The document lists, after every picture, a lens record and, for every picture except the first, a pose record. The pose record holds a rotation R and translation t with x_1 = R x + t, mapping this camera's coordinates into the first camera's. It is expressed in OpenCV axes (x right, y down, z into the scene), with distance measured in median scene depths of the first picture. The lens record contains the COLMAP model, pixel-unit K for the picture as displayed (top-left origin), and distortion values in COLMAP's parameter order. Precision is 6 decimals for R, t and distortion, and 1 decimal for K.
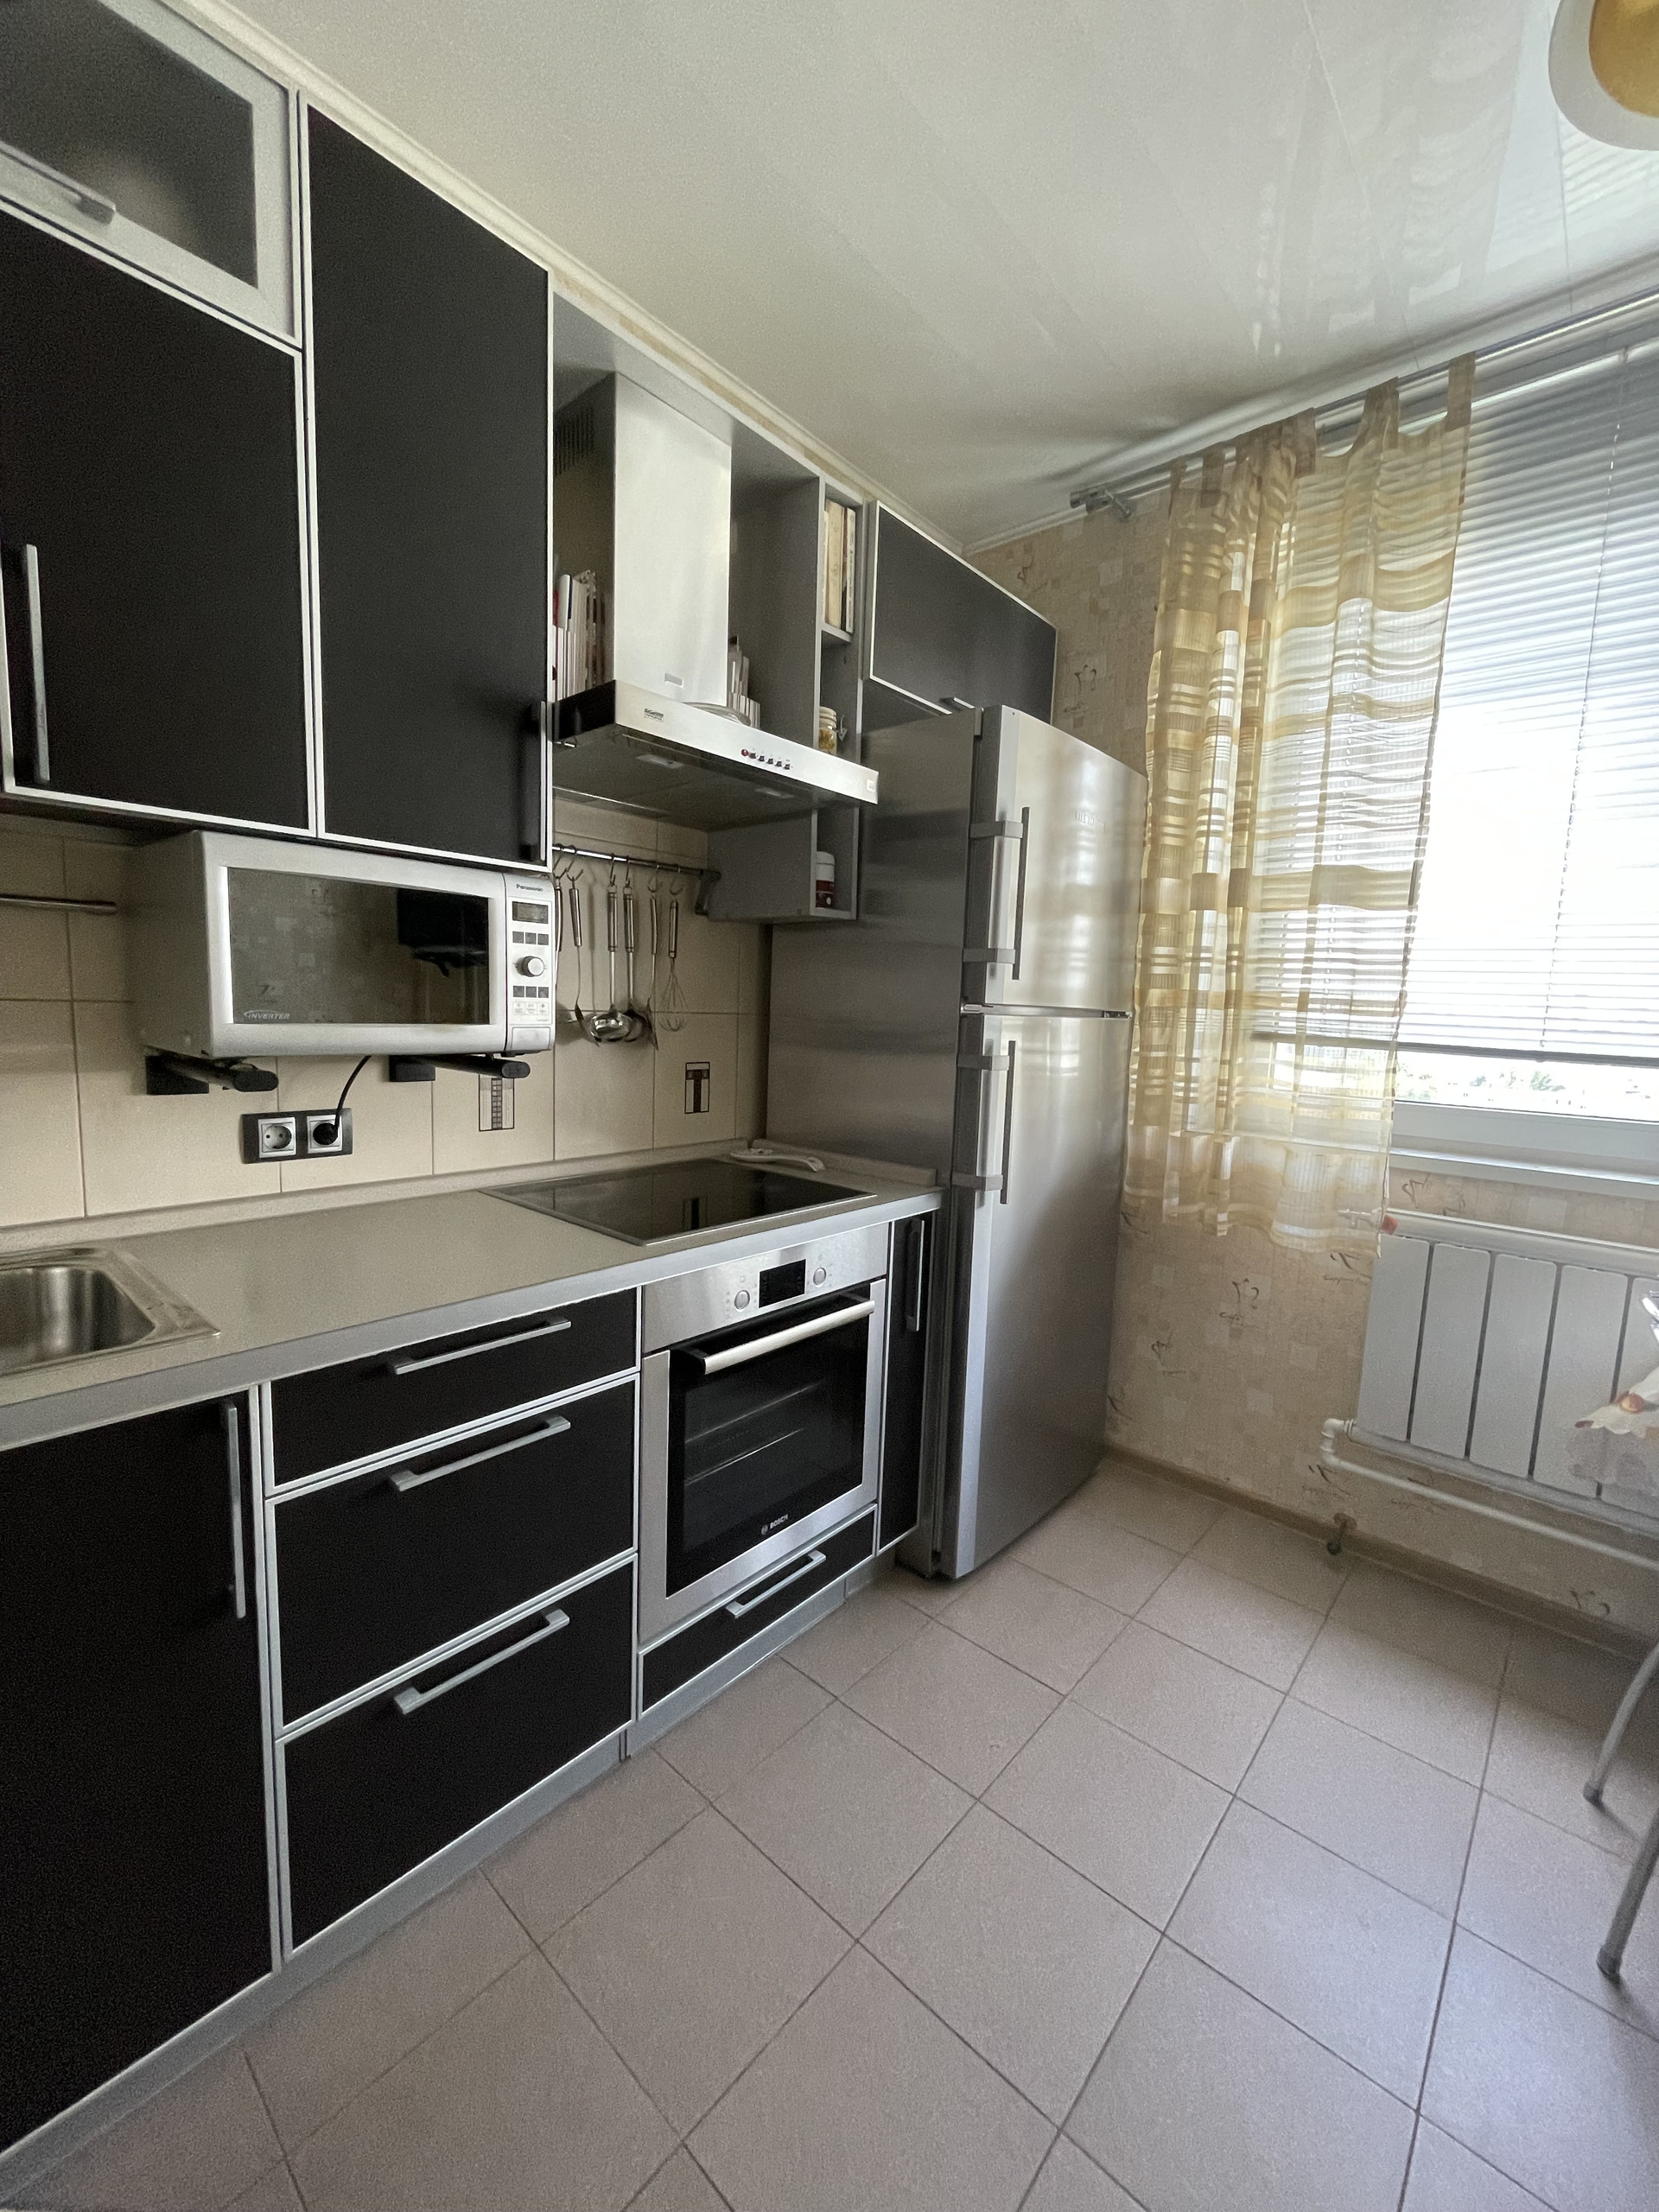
lens RADIAL K [[906.3, 0, 853.0], [0, 906.3, 1109.7], [0, 0, 1]] dist [-0.006808, -0.000130]
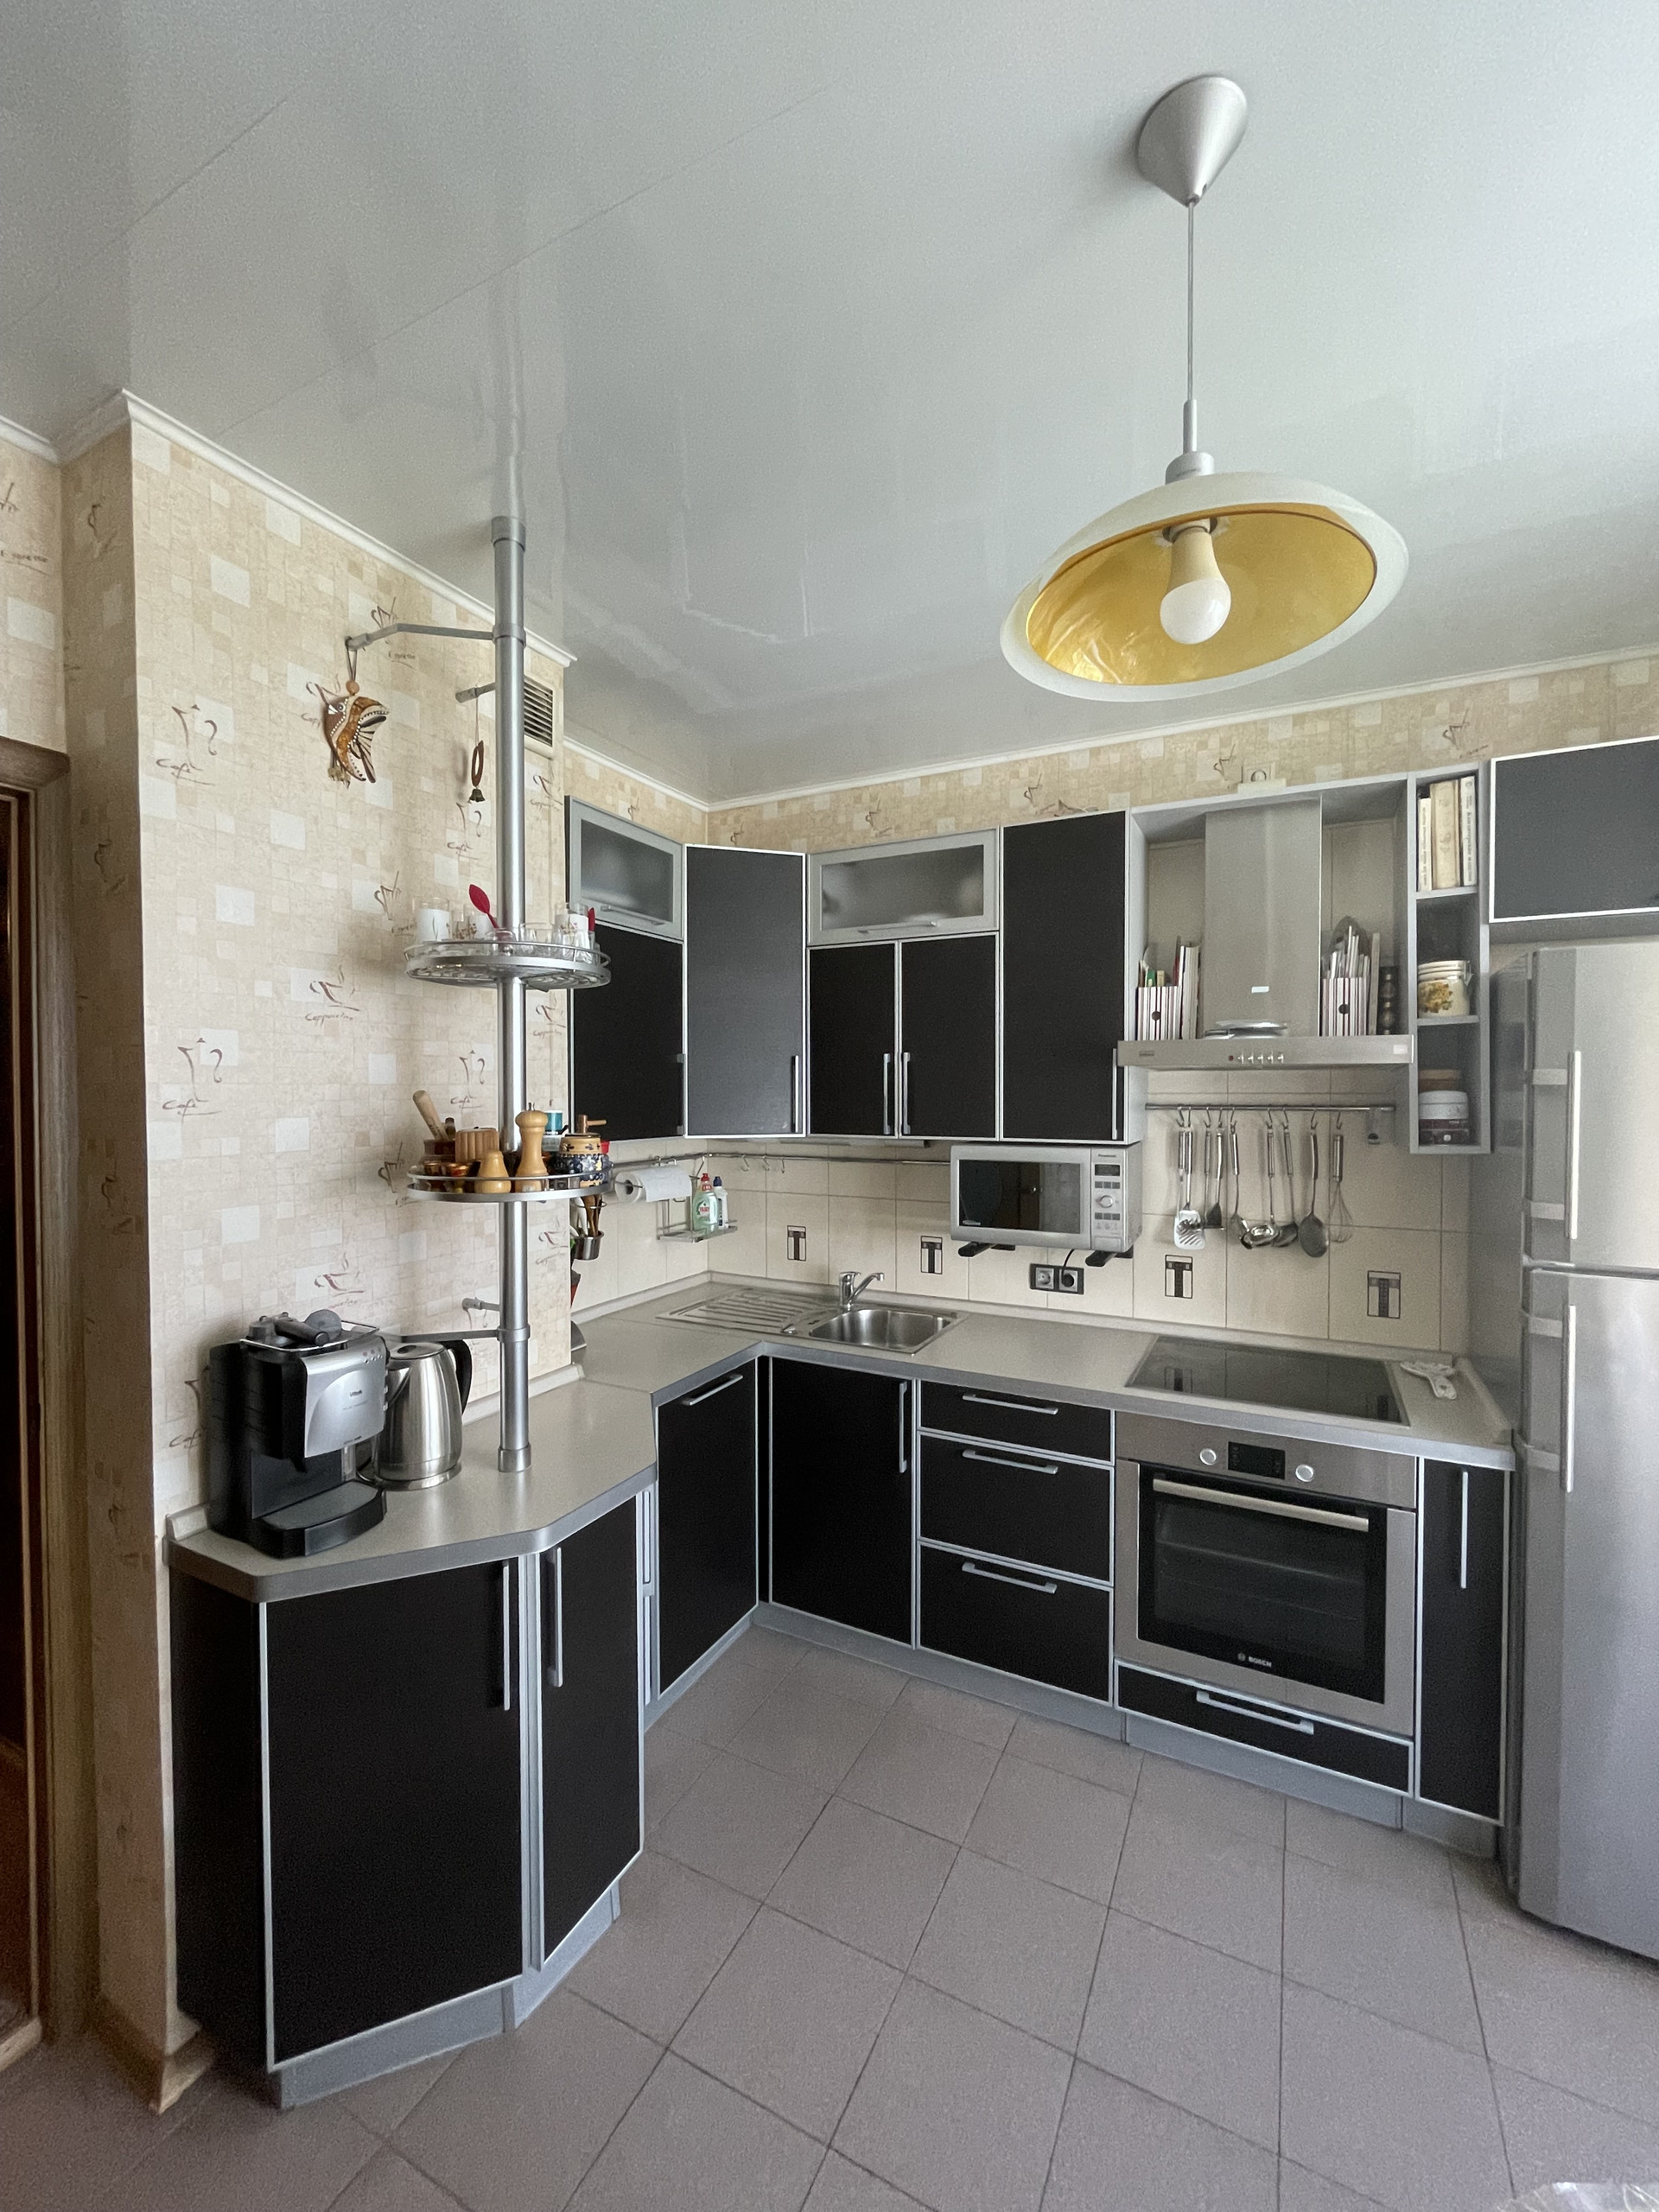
lens RADIAL K [[898.3, 0, 822.7], [0, 898.3, 1108.1], [0, 0, 1]] dist [-0.002895, -0.000138]
pose [[0.225342, -0.019855, -0.974077, 1.113606], [-0.104938, 0.993481, -0.044527, -0.193497], [0.968612, 0.112252, 0.221789, 0.092997]]
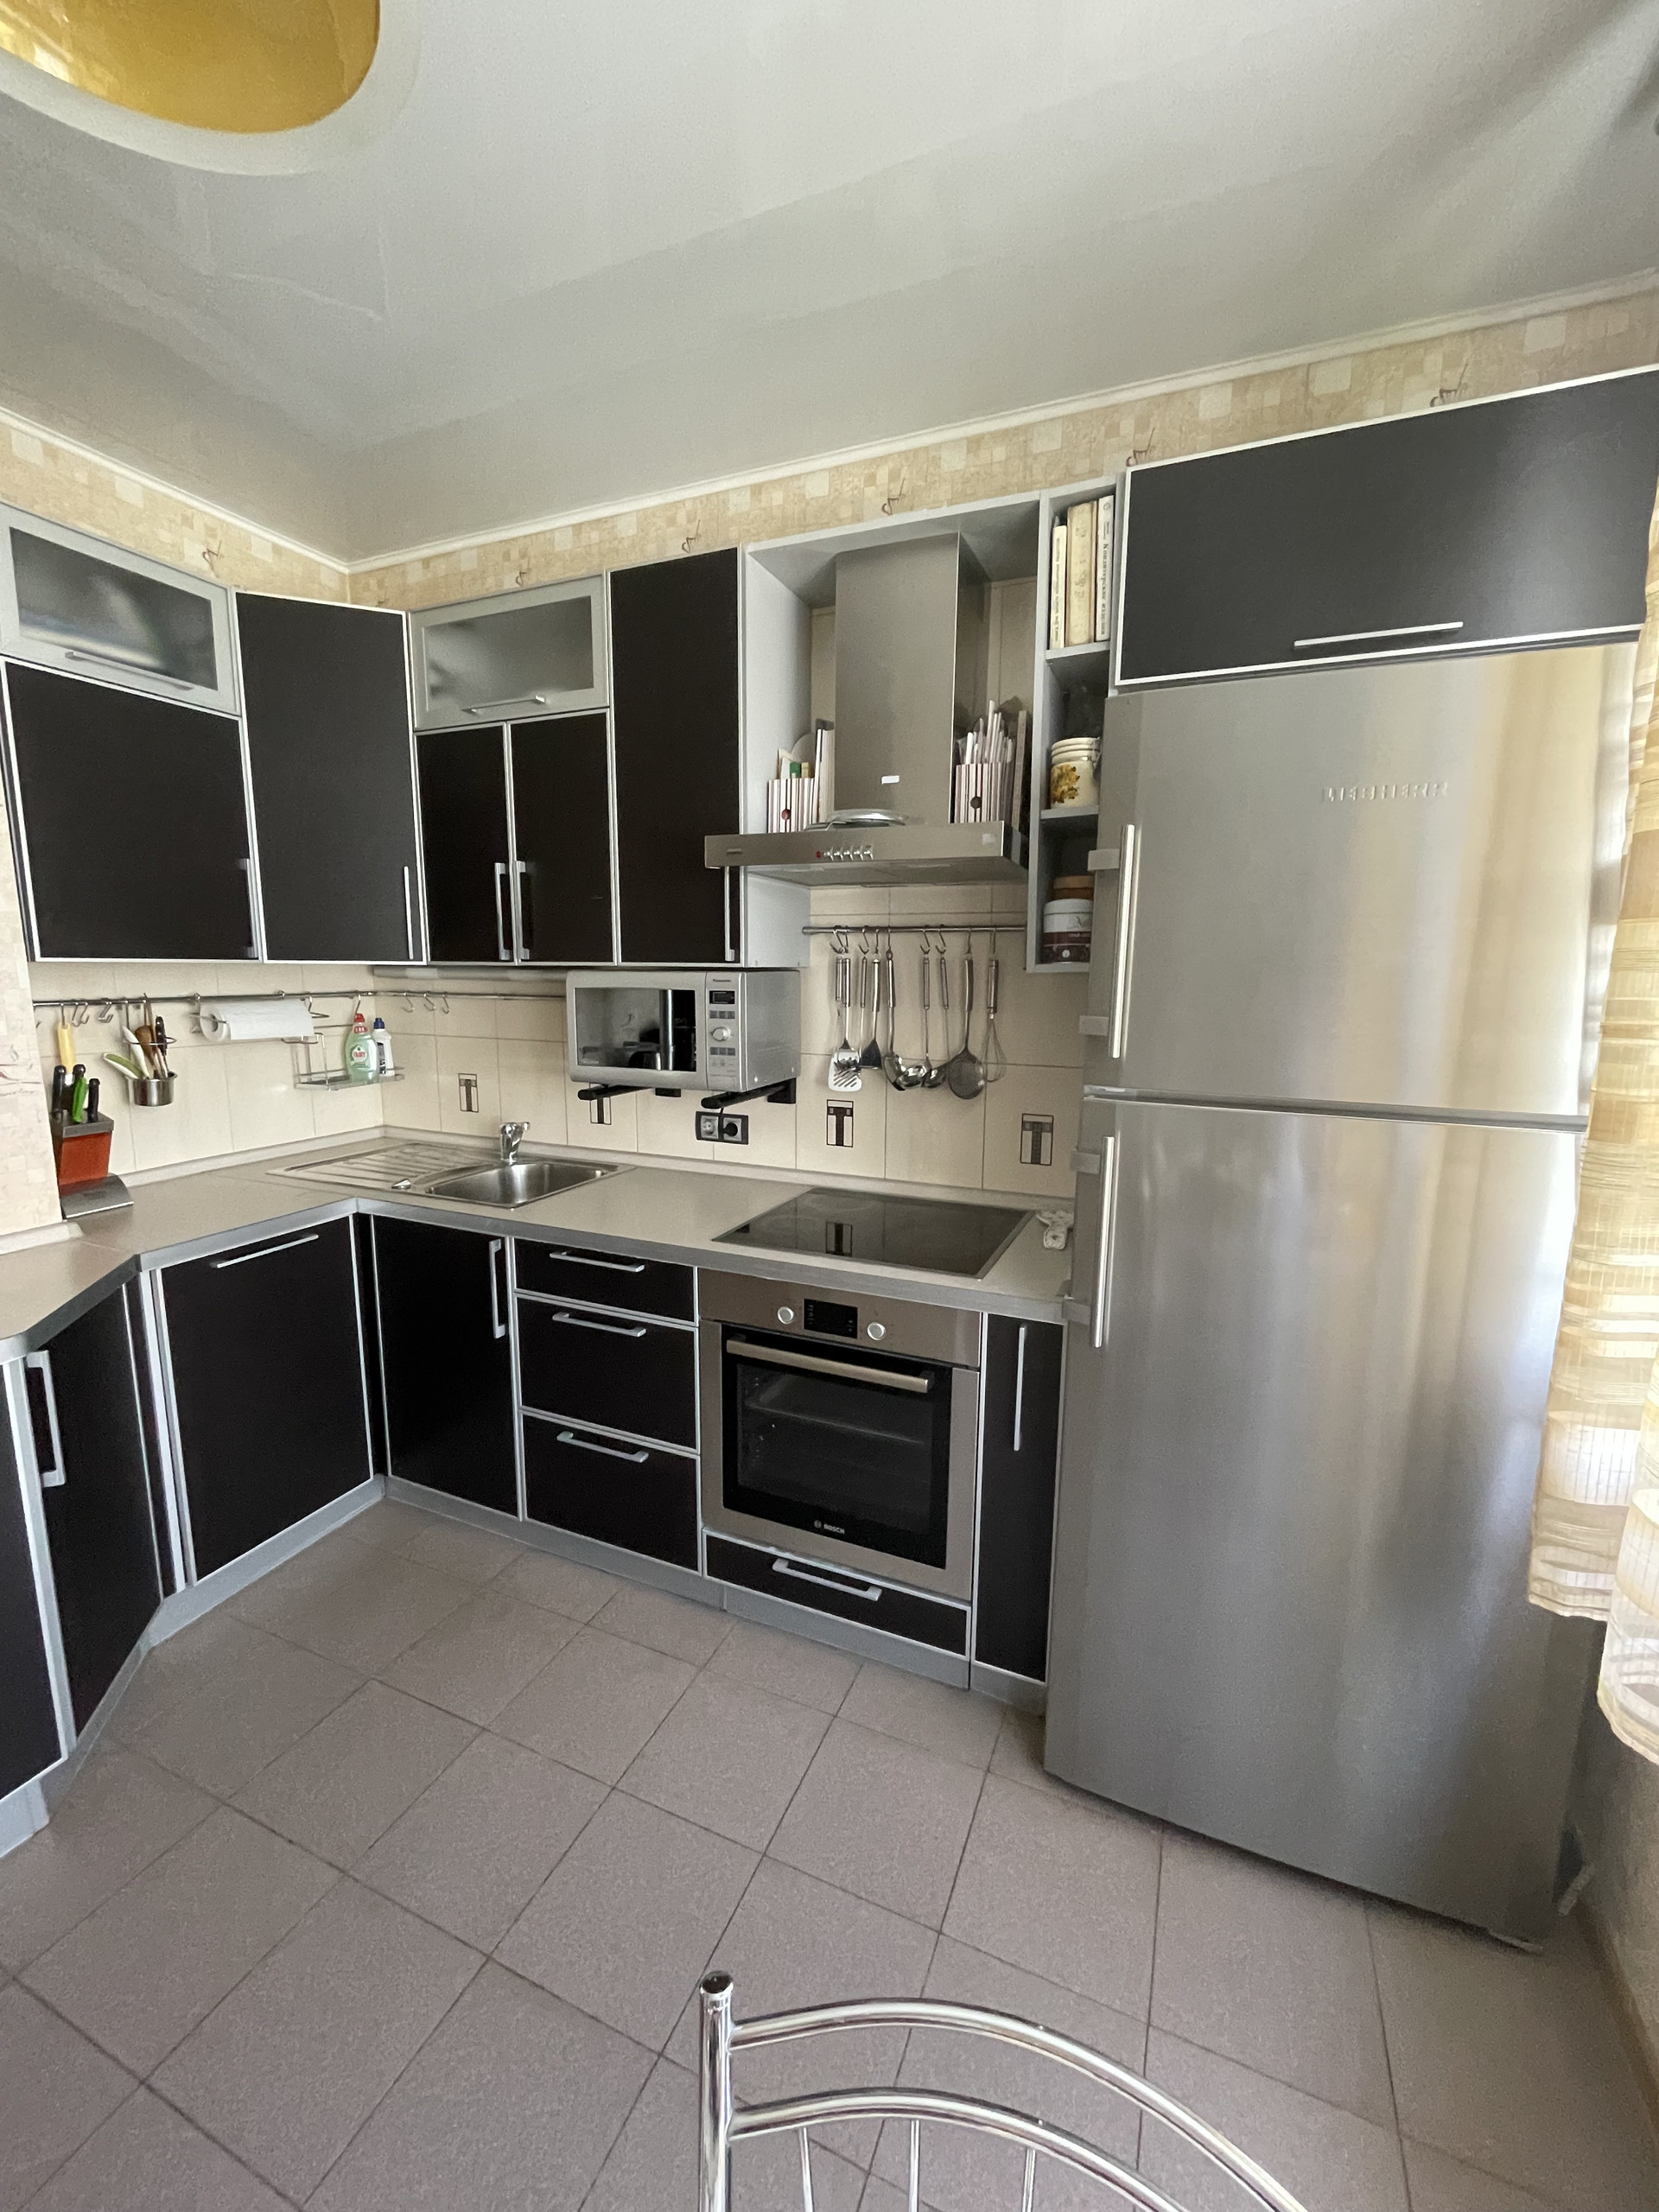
lens RADIAL K [[898.3, 0, 822.7], [0, 898.3, 1108.1], [0, 0, 1]] dist [-0.002895, -0.000138]
pose [[0.291983, 0.113433, -0.949673, 1.037077], [-0.109547, 0.990374, 0.084613, -0.173462], [0.950129, 0.079328, 0.301599, 0.699876]]
